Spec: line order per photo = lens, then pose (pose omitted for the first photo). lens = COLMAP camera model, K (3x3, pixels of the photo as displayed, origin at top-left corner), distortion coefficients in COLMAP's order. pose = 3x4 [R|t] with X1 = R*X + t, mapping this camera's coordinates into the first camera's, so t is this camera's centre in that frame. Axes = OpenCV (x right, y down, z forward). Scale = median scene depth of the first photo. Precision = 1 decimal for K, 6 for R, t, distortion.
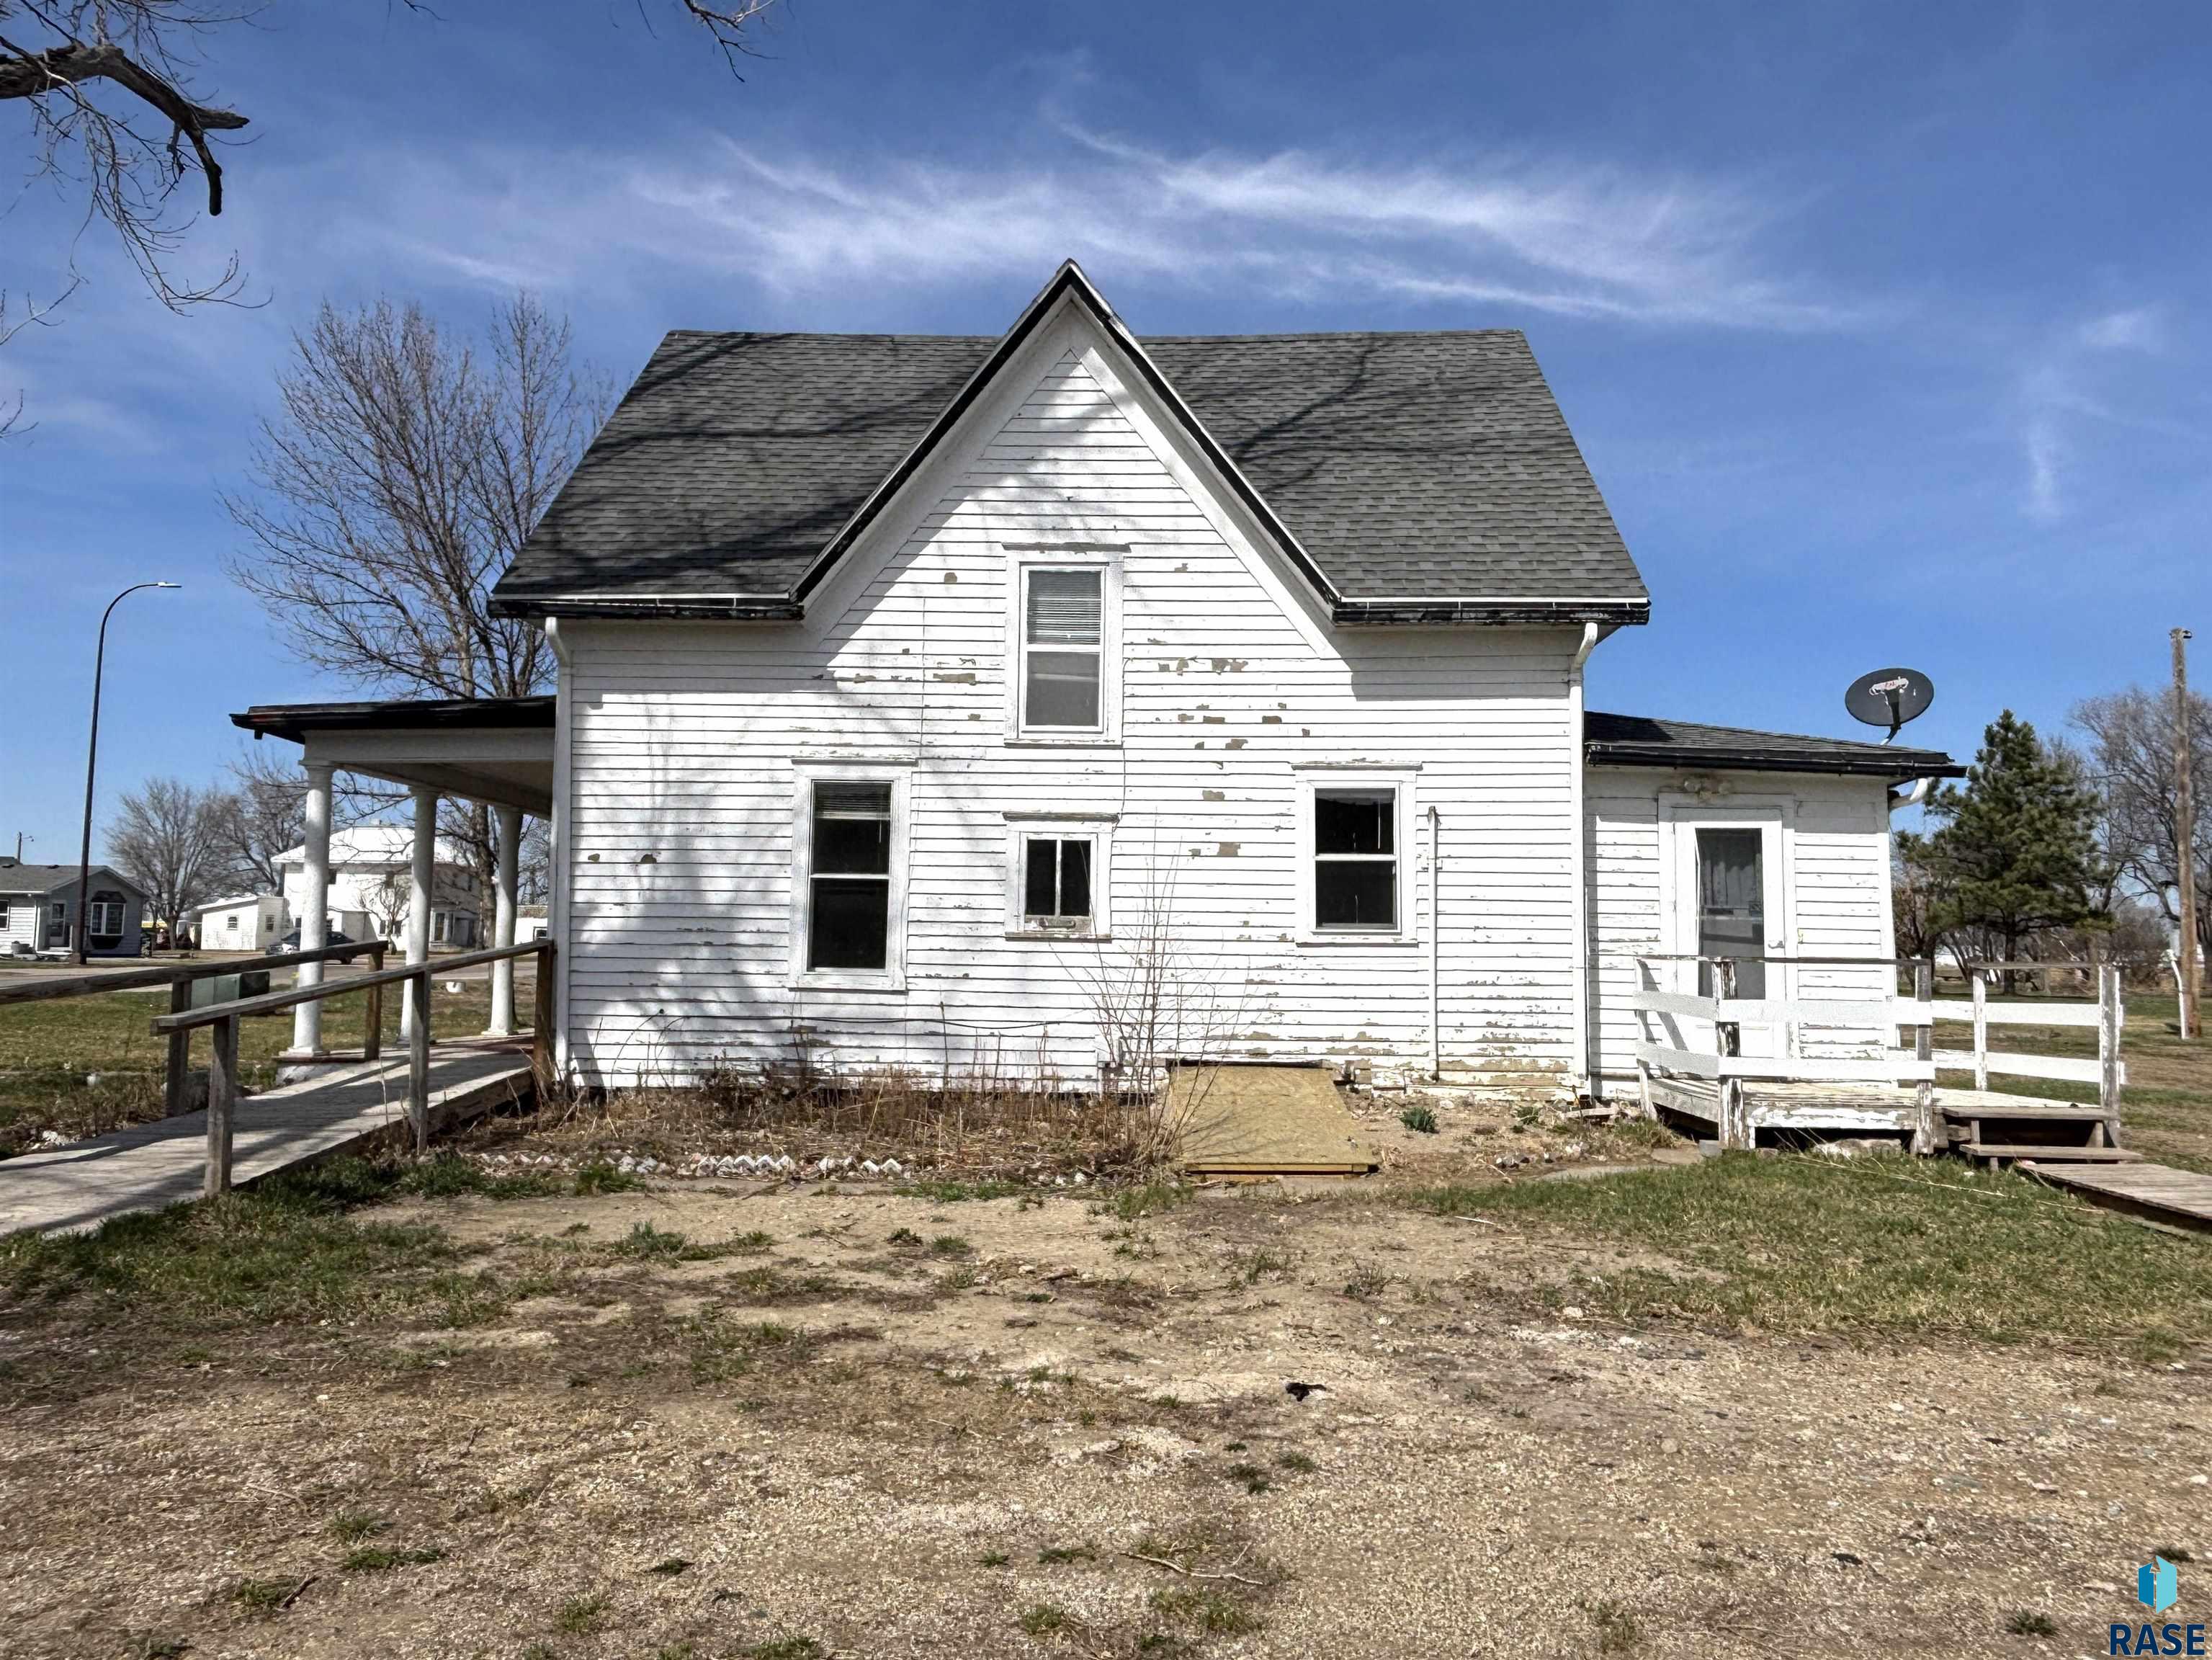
lens RADIAL K [[1560.4, 0, 1103.6], [0, 1560.4, 834.4], [0, 0, 1]] dist [0.010502, 0.001162]
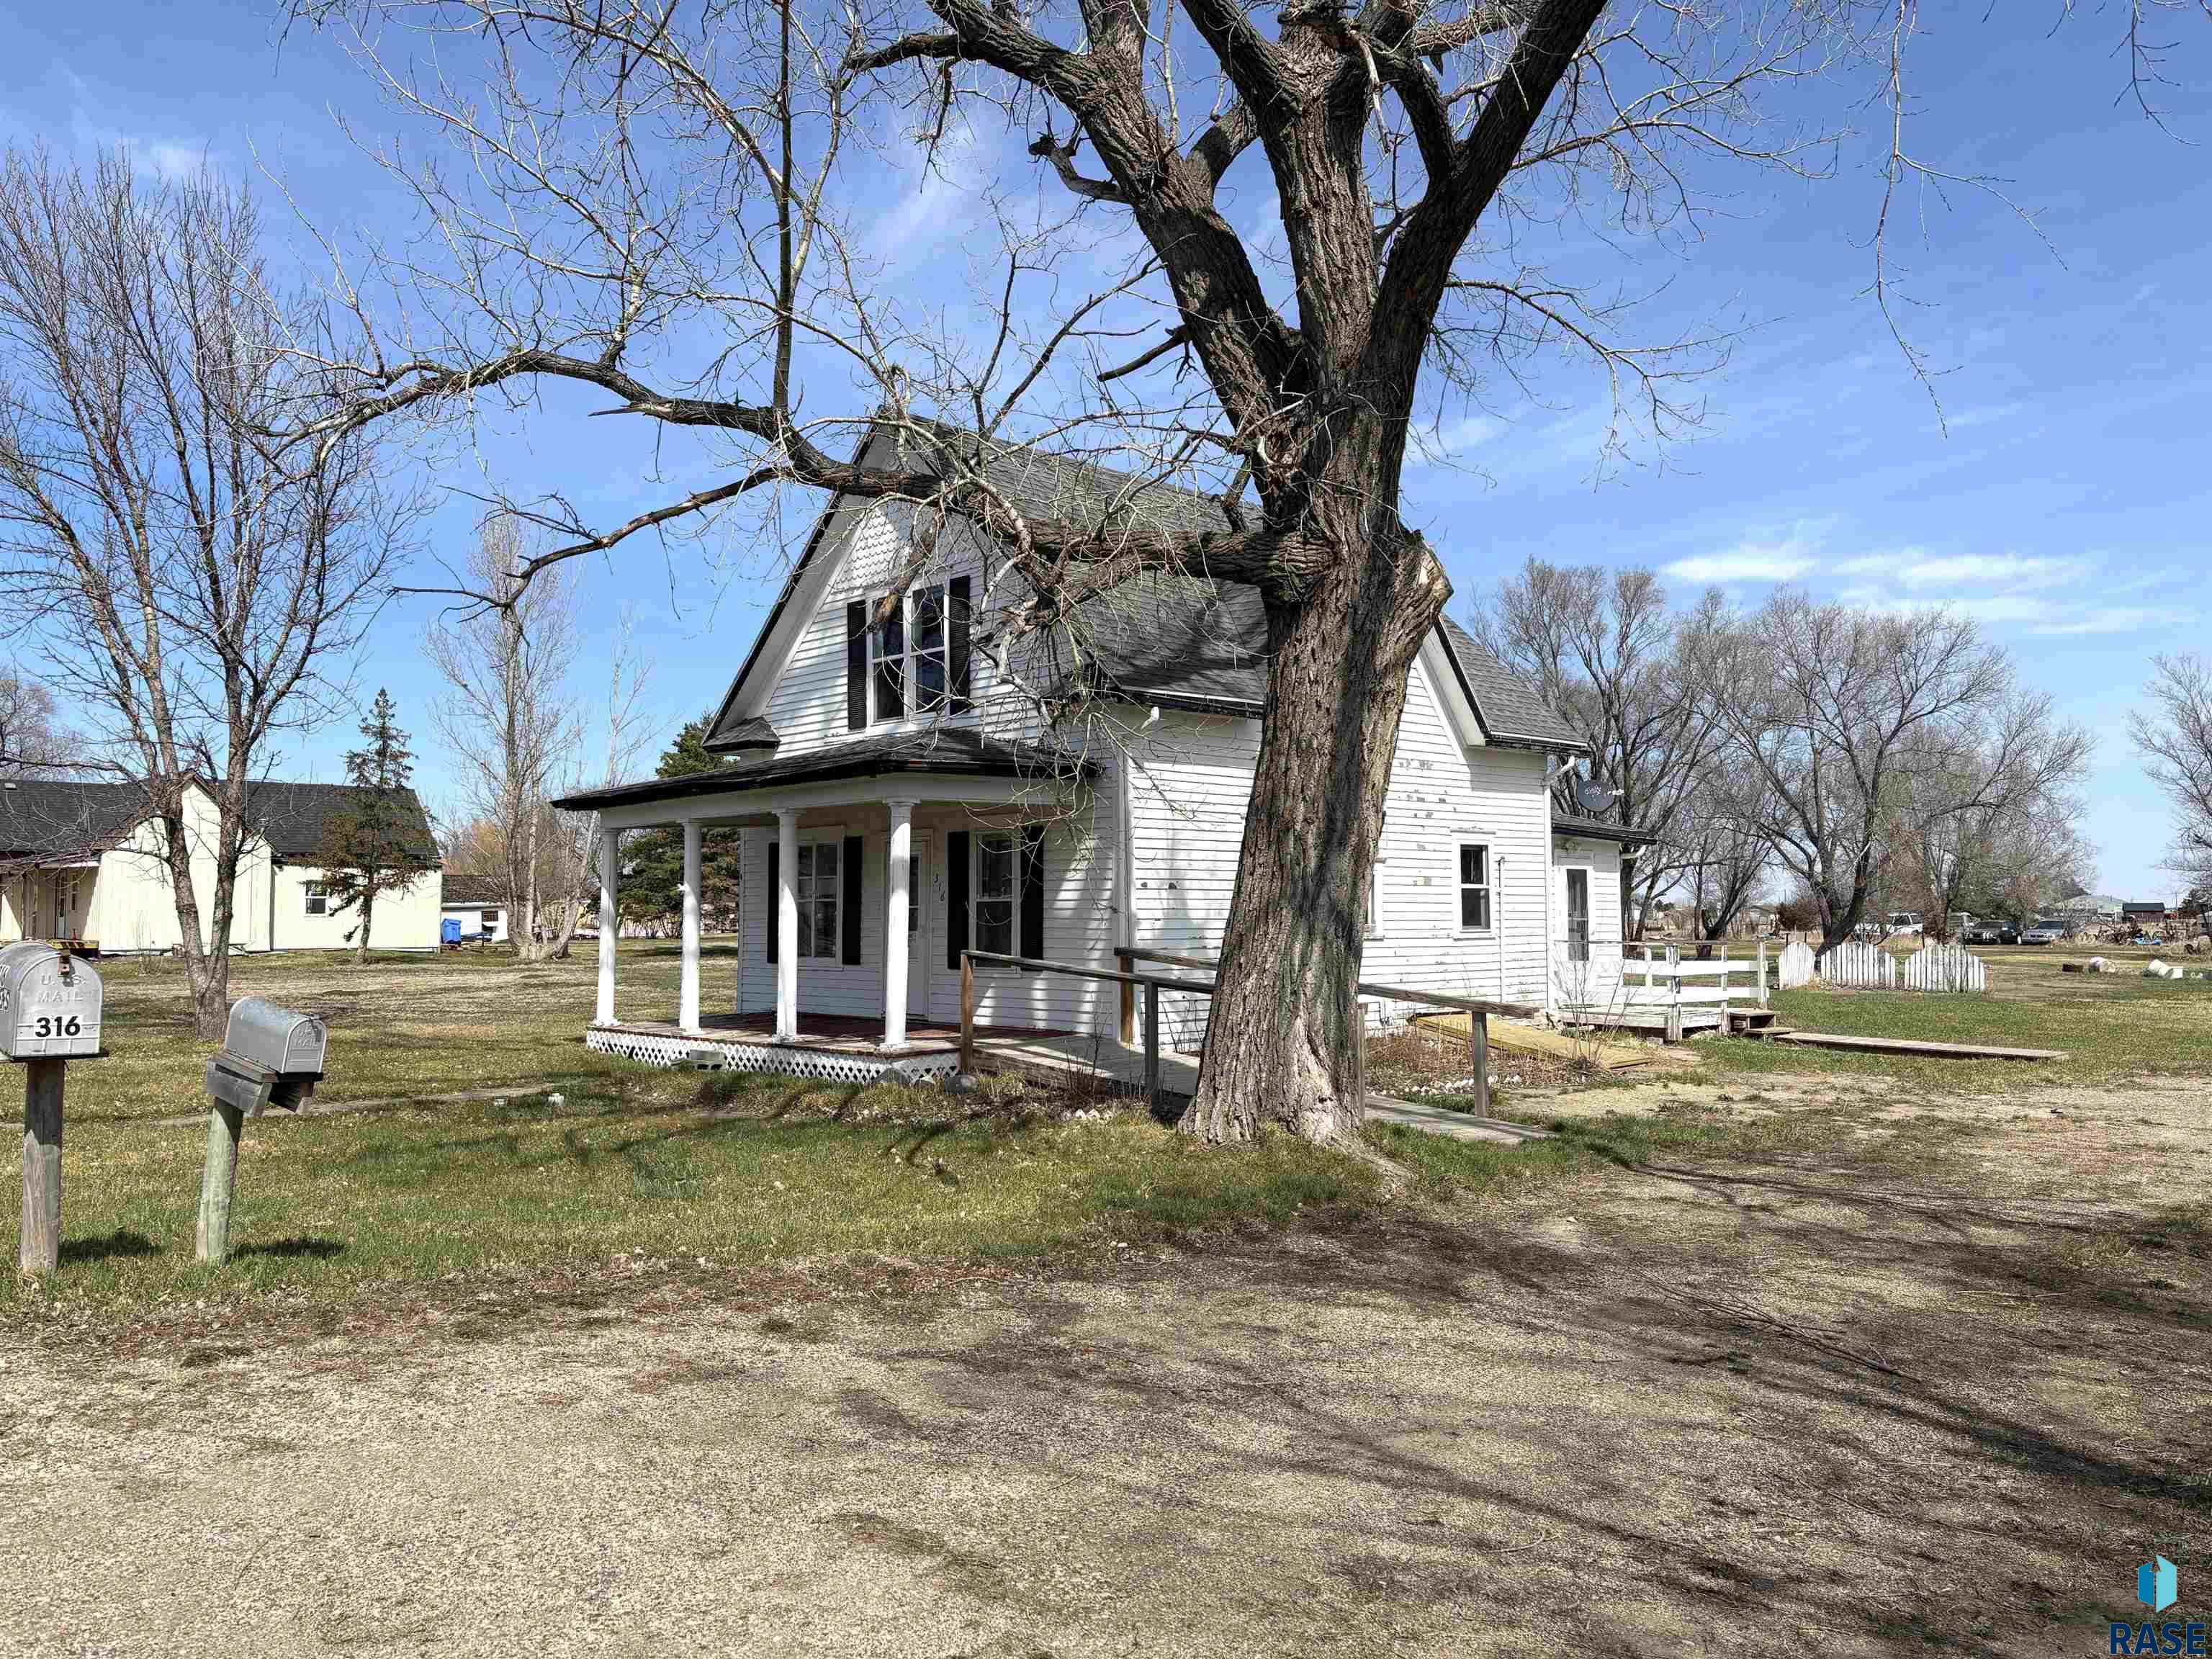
lens RADIAL K [[1695.3, 0, 1106.0], [0, 1695.3, 829.5], [0, 0, 1]] dist [0.075073, -0.088250]
pose [[0.697797, 0.023193, 0.715920, -1.284602], [-0.038878, 0.999229, 0.005523, -0.036446], [-0.715240, -0.031688, 0.698161, 0.014698]]
